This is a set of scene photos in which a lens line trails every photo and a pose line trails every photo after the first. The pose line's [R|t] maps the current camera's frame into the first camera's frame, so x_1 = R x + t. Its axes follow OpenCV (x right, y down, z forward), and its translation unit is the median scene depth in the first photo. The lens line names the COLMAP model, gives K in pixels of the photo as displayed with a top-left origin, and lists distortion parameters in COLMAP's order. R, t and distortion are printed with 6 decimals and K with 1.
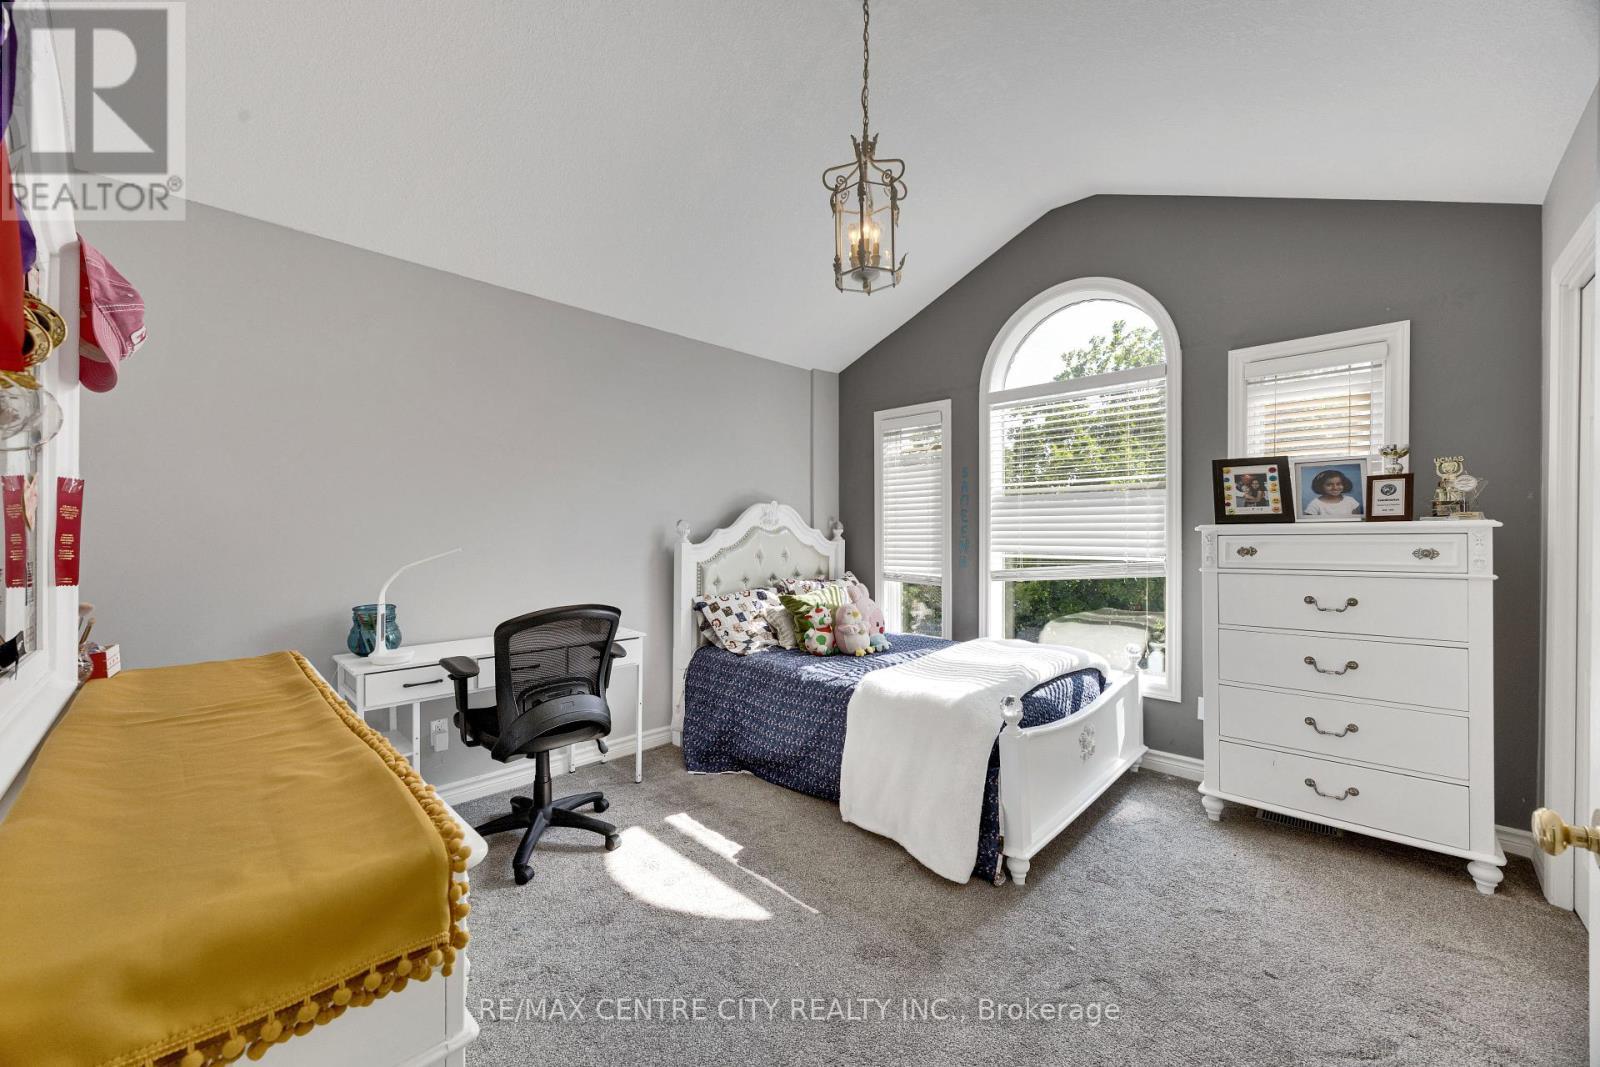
lens RADIAL K [[608.0, 0, 796.1], [0, 608.0, 534.9], [0, 0, 1]] dist [-0.001517, 0.000209]
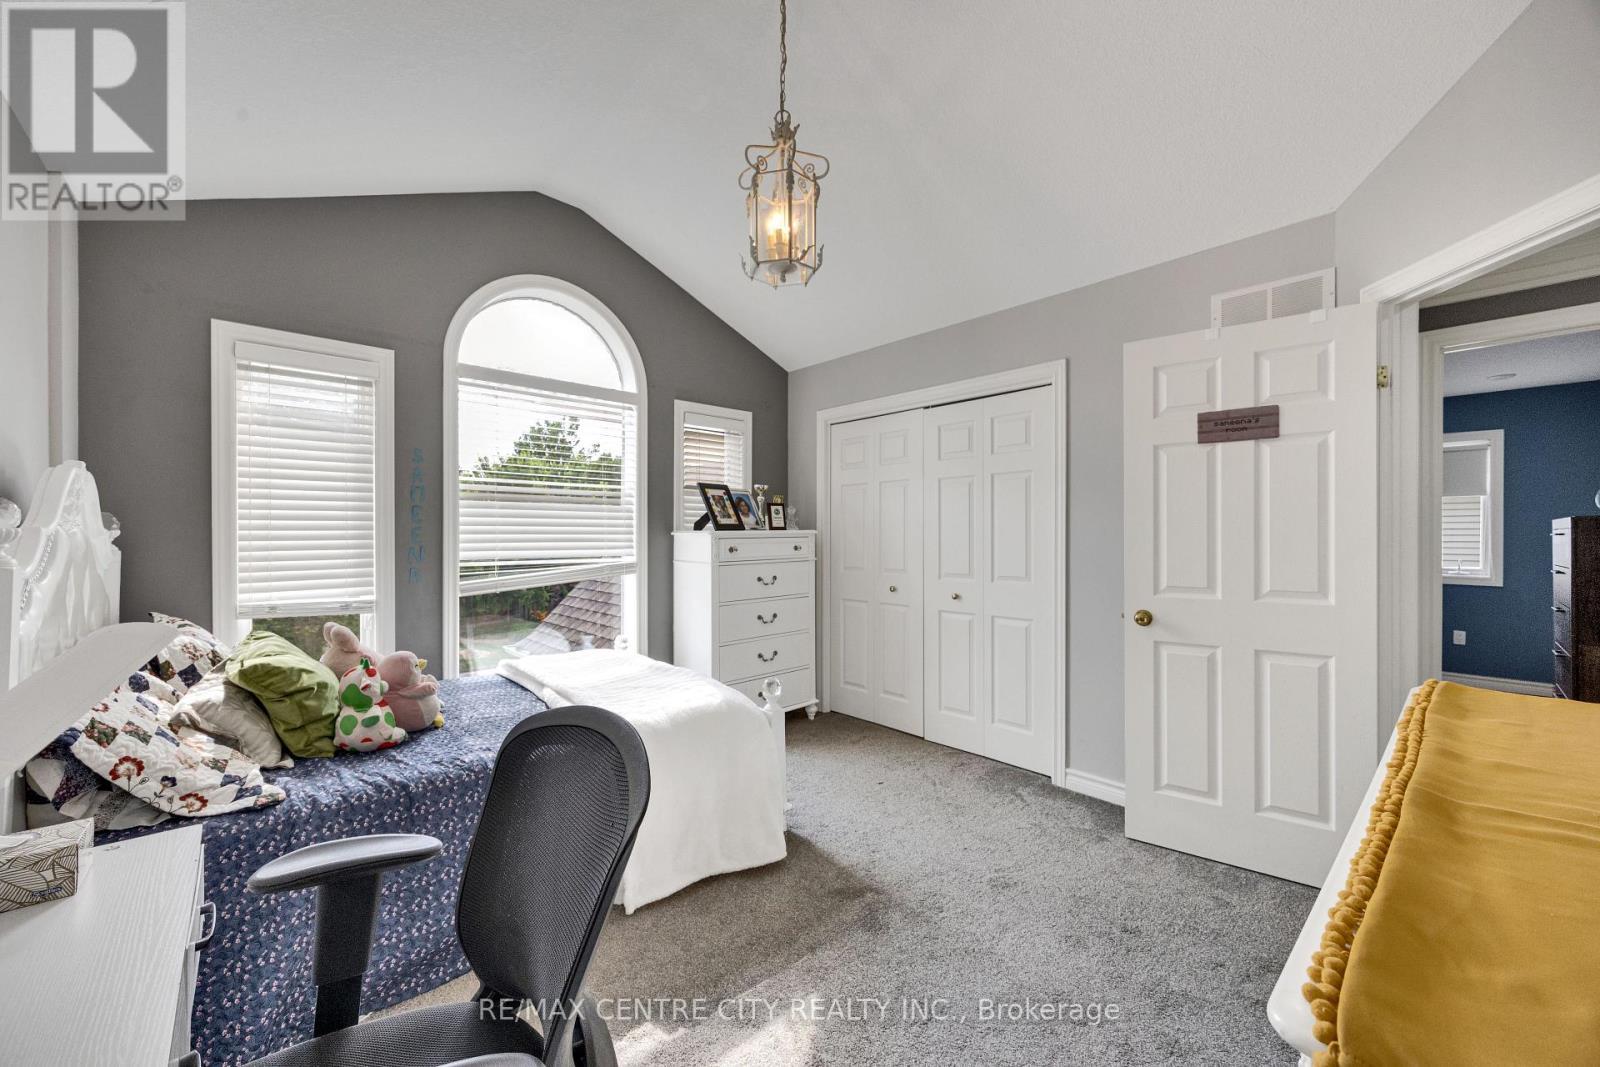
lens RADIAL K [[608.0, 0, 798.4], [0, 608.0, 535.8], [0, 0, 1]] dist [-0.001517, 0.000209]
pose [[0.055466, 0.001149, 0.998460, -0.526859], [0.003115, 0.999994, -0.001324, -0.002499], [-0.998456, 0.003184, 0.055462, 0.581228]]
